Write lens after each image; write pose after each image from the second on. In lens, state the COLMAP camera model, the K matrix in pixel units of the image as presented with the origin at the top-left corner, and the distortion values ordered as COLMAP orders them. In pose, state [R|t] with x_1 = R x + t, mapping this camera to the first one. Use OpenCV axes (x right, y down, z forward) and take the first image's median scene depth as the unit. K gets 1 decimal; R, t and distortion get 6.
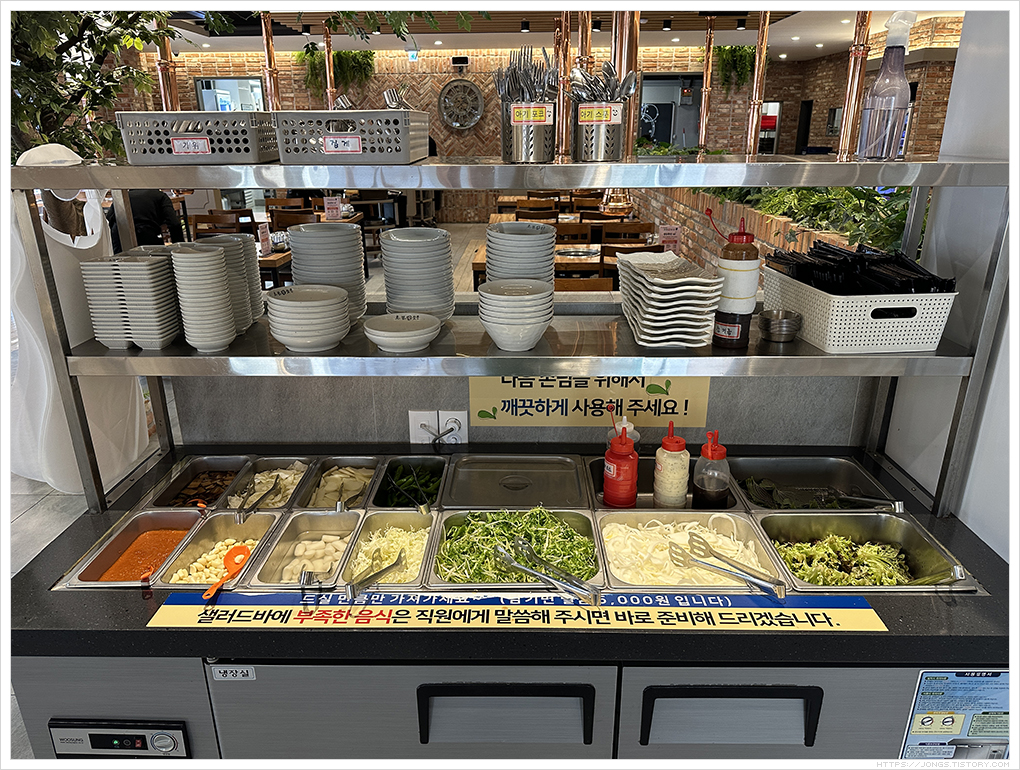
lens RADIAL K [[701.9, 0, 510.0], [0, 701.9, 385.0], [0, 0, 1]] dist [0.003990, -0.068065]
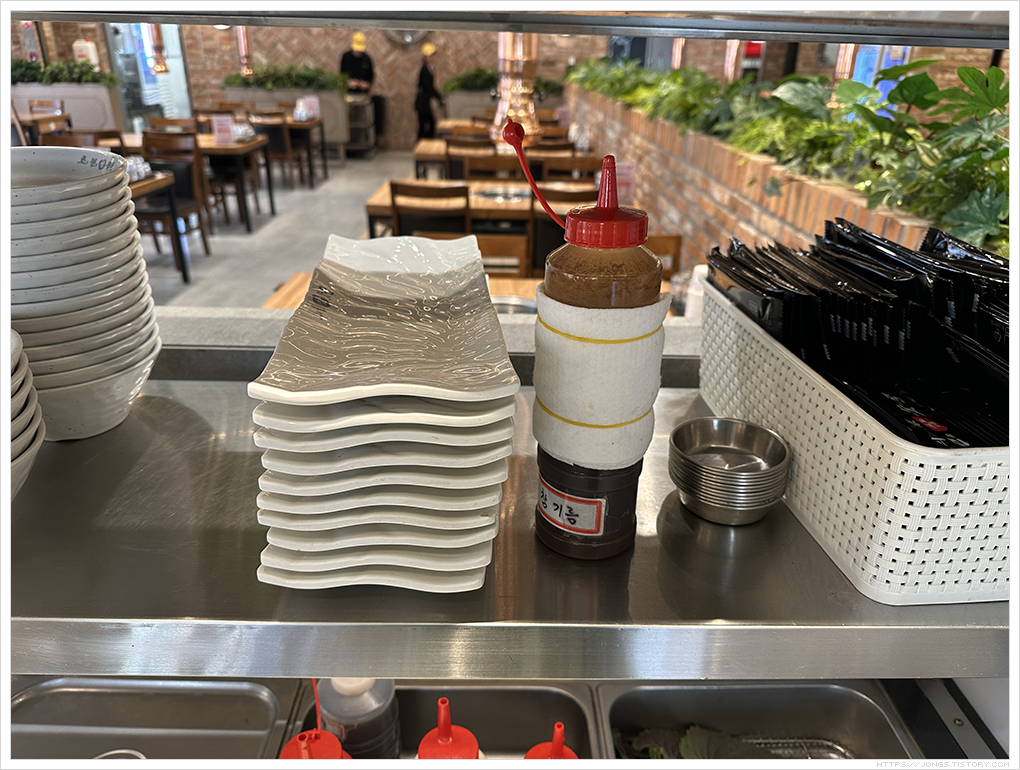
lens RADIAL K [[737.3, 0, 510.0], [0, 737.3, 385.0], [0, 0, 1]] dist [0.001356, -0.082763]
pose [[0.998760, 0.013172, 0.048006, 0.276503], [-0.016834, 0.996913, 0.076694, -0.167454], [-0.046847, -0.077407, 0.995898, 0.690592]]
